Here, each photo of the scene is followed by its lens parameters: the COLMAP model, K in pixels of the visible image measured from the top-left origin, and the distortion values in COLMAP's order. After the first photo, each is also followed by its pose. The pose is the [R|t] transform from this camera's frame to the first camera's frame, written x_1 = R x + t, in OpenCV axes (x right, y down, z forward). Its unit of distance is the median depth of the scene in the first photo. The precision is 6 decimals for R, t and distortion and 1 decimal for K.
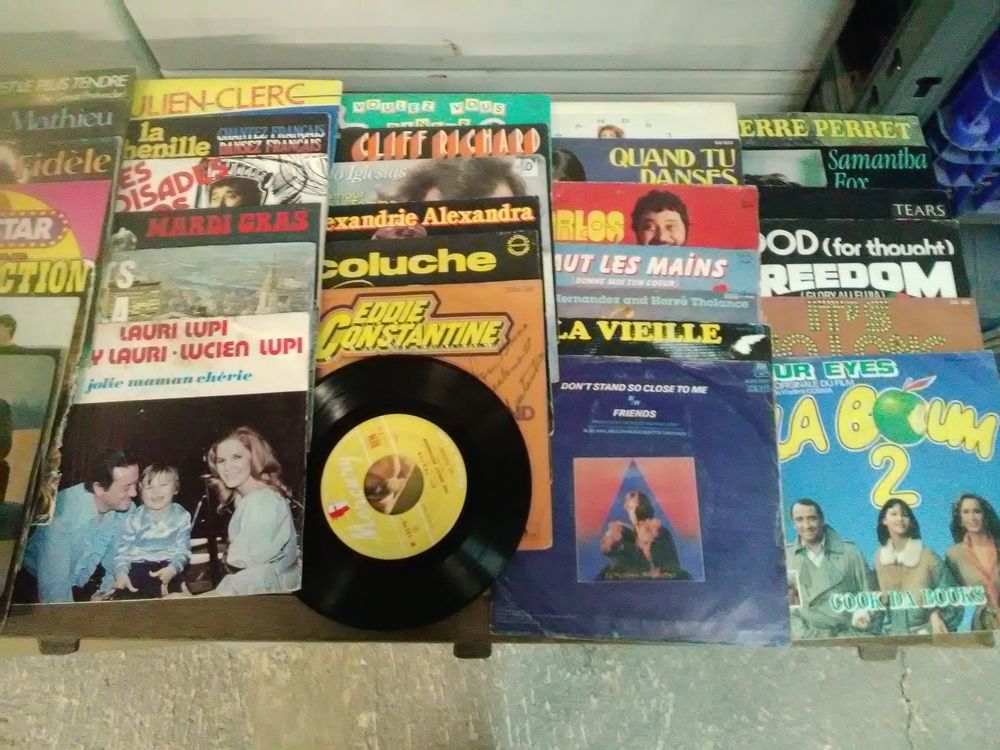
lens RADIAL K [[785.8, 0, 500.0], [0, 785.8, 375.0], [0, 0, 1]] dist [0.029429, -0.104527]
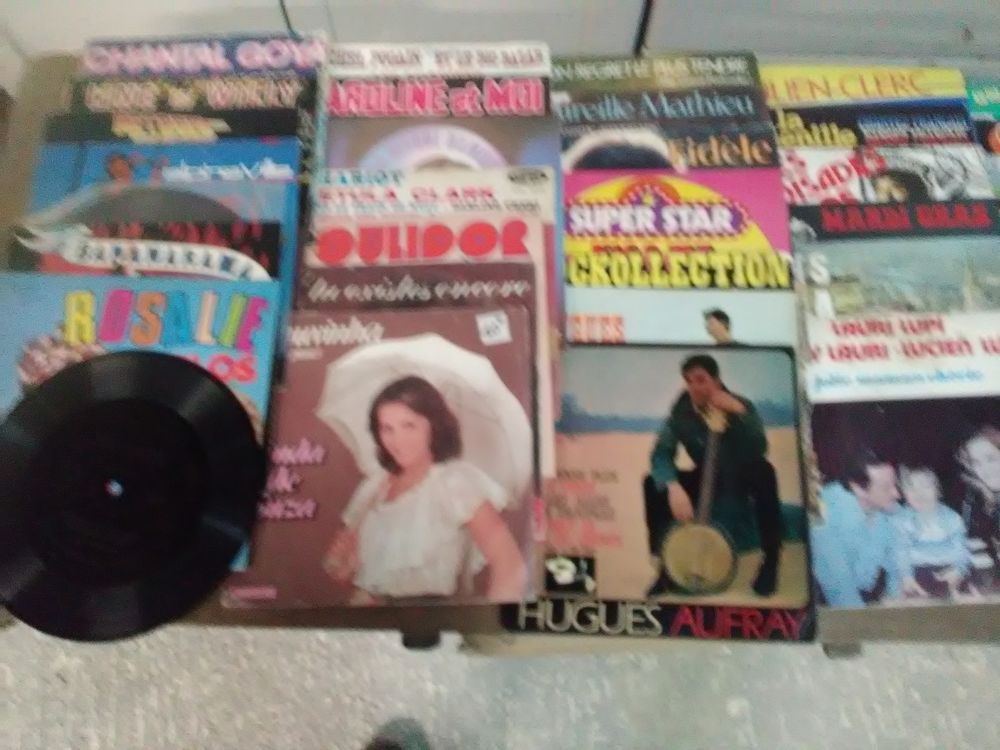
lens RADIAL K [[785.8, 0, 500.0], [0, 785.8, 375.0], [0, 0, 1]] dist [-0.010102, -0.015894]
pose [[0.999869, 0.012540, -0.010211, -0.836313], [-0.012247, 0.999525, 0.028265, -0.017541], [0.010560, -0.028136, 0.999548, 0.018249]]
